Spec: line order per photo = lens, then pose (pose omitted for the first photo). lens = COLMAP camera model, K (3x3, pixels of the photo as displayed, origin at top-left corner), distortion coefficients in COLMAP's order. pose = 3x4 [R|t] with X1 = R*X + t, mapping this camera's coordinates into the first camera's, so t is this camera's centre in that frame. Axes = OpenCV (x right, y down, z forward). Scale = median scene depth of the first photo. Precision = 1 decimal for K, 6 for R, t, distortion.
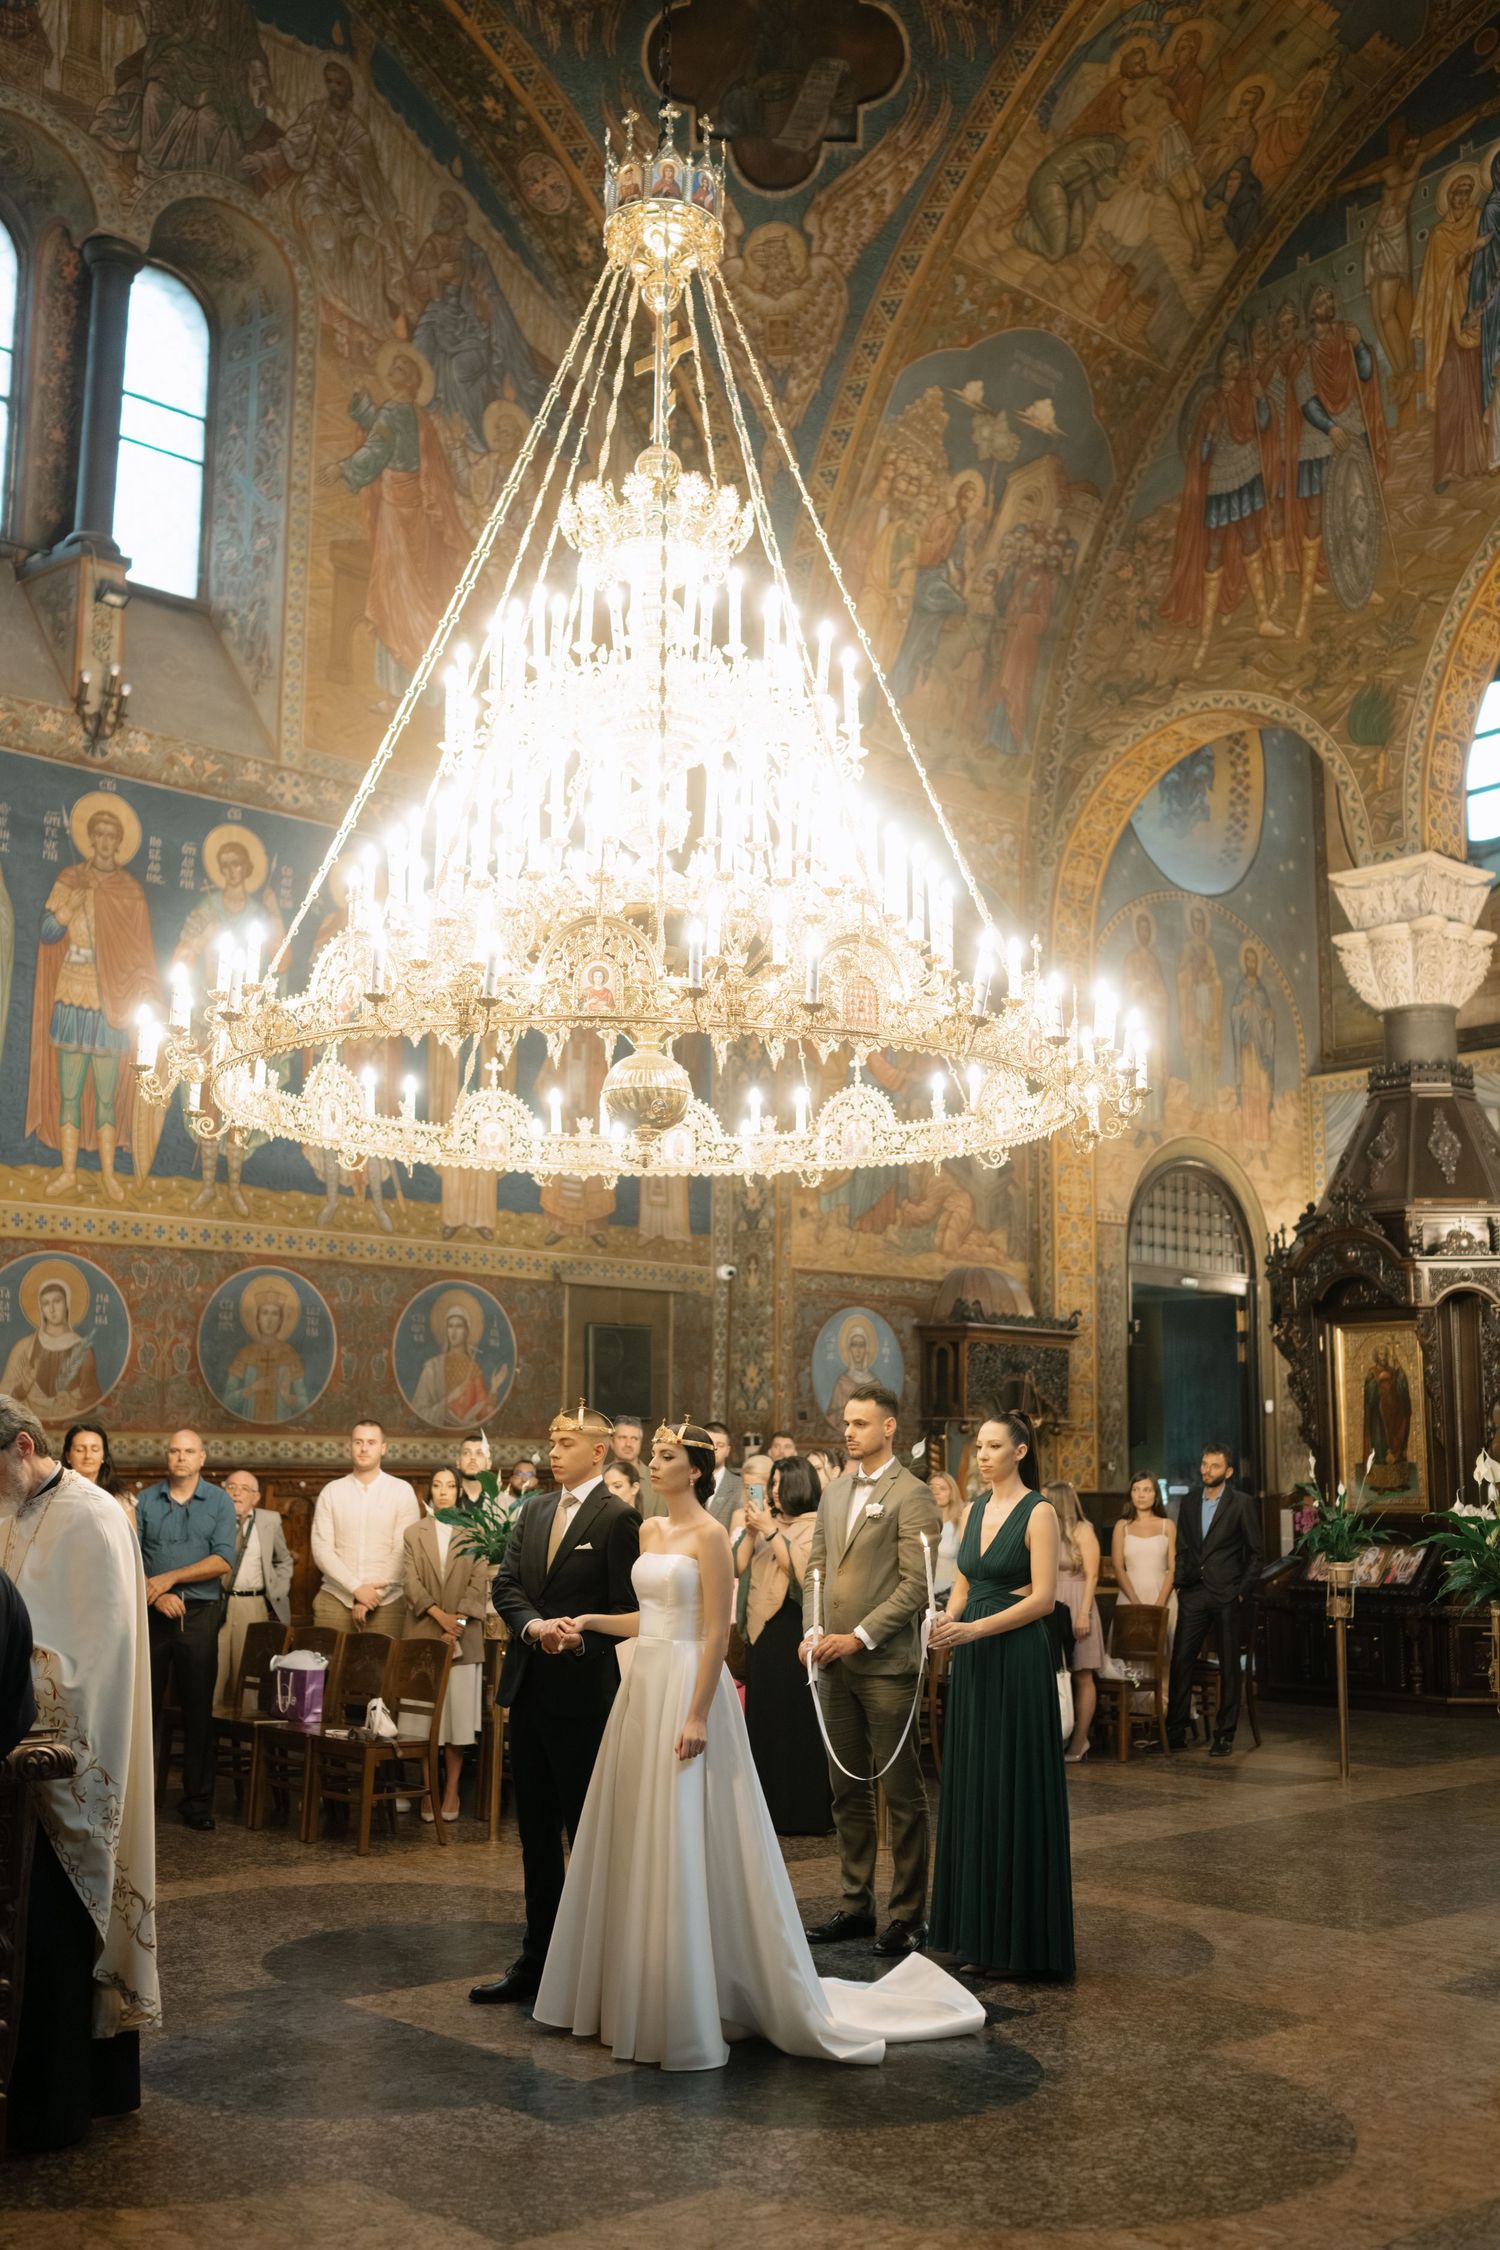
lens RADIAL K [[2211.2, 0, 751.8], [0, 2211.2, 1136.9], [0, 0, 1]] dist [-0.006349, 0.008056]
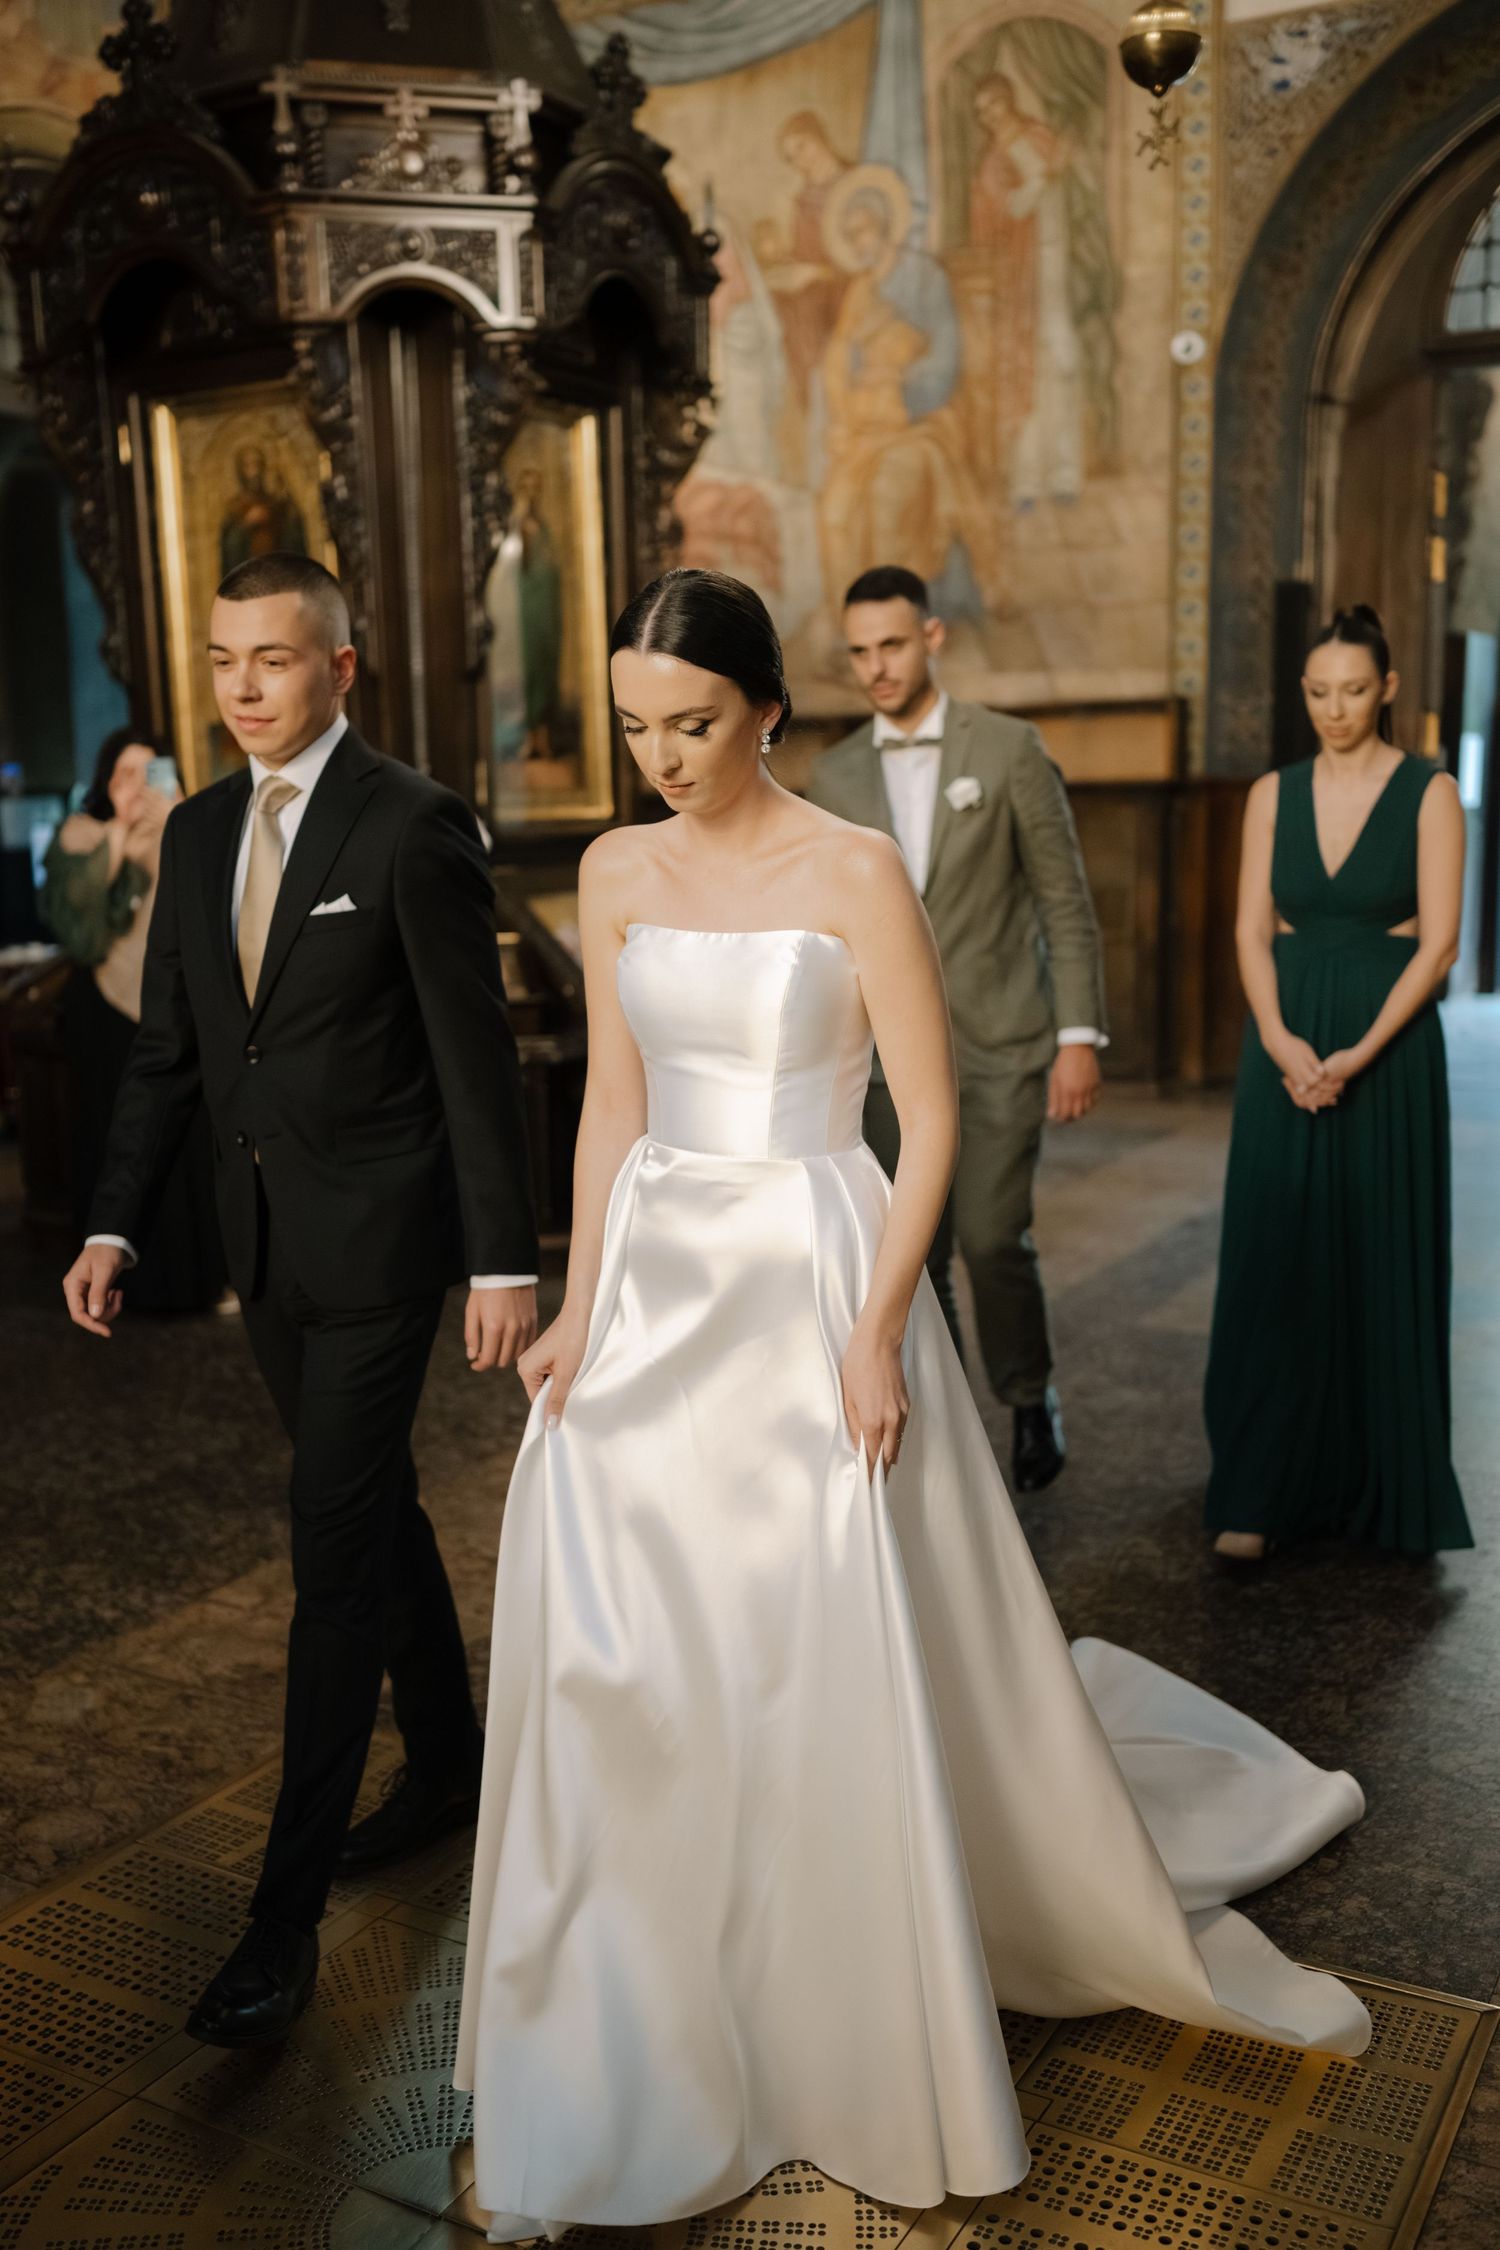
lens RADIAL K [[2142.2, 0, 751.7], [0, 2142.2, 1134.9], [0, 0, 1]] dist [-0.004390, 0.018996]
pose [[0.949625, -0.075476, 0.304165, 0.246955], [-0.021391, 0.952691, 0.303186, 0.096641], [-0.312659, -0.294419, 0.903085, 0.568696]]
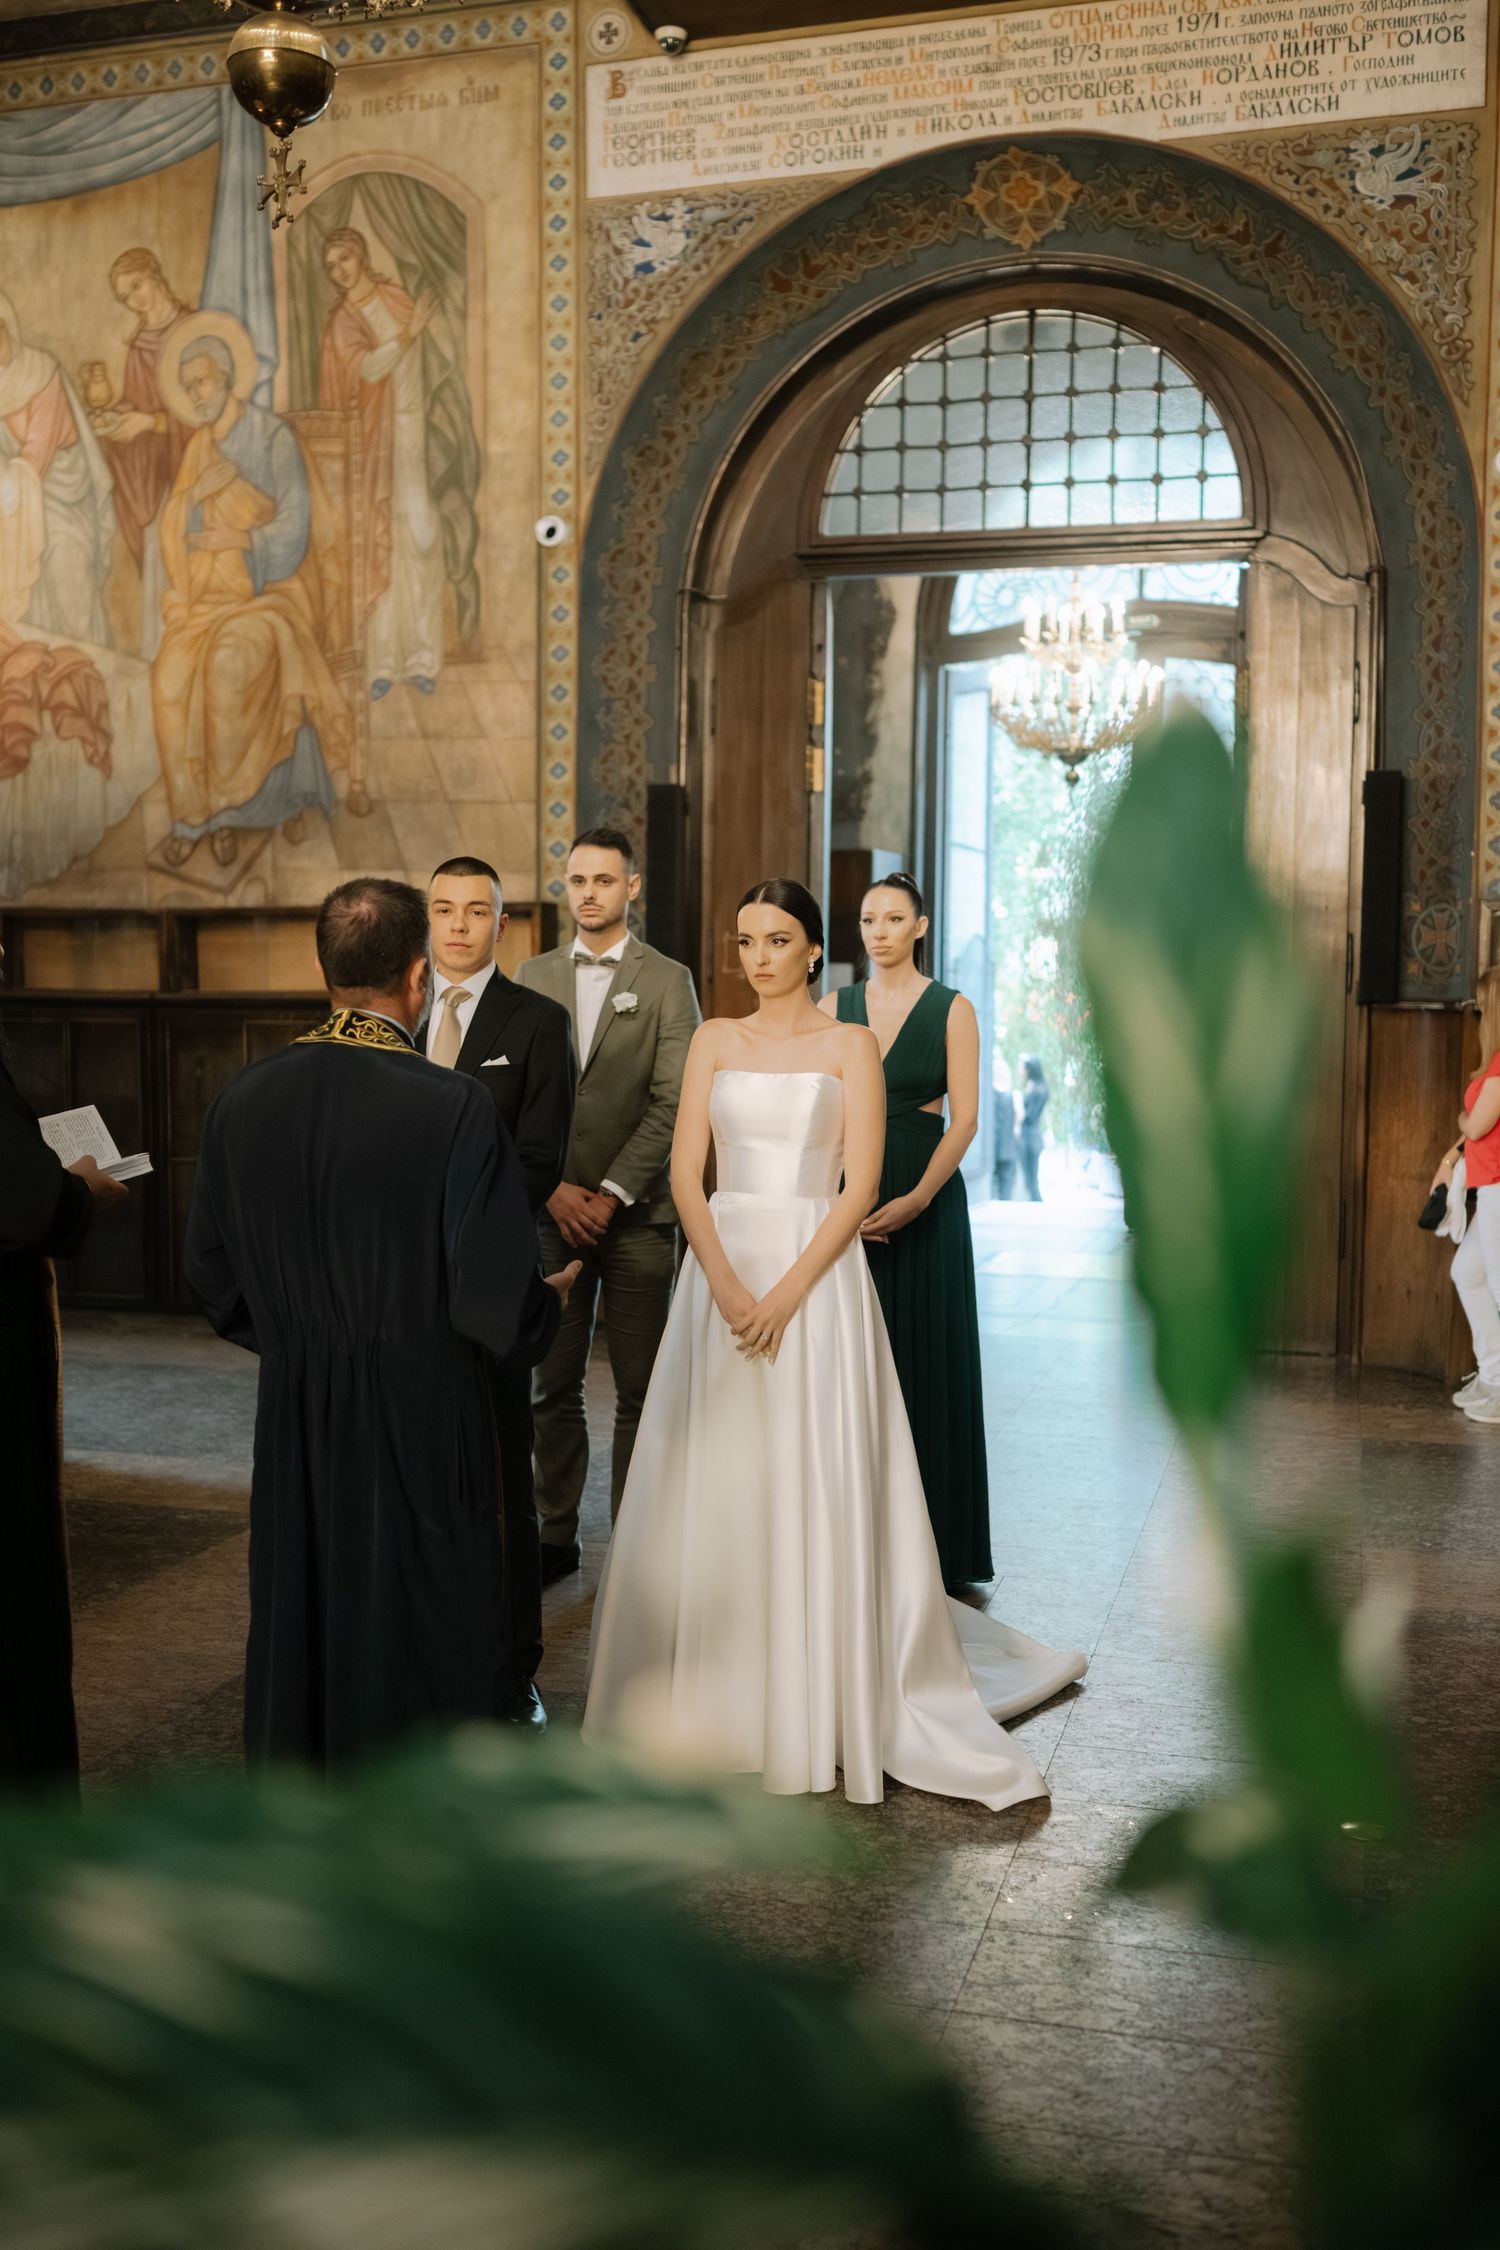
lens RADIAL K [[2156.5, 0, 738.4], [0, 2156.5, 1115.0], [0, 0, 1]] dist [0.005531, 0.002100]
pose [[0.852390, -0.032440, 0.521900, 0.308642], [-0.082070, 0.977405, 0.194793, 0.100900], [-0.516427, -0.208872, 0.830467, 0.617927]]
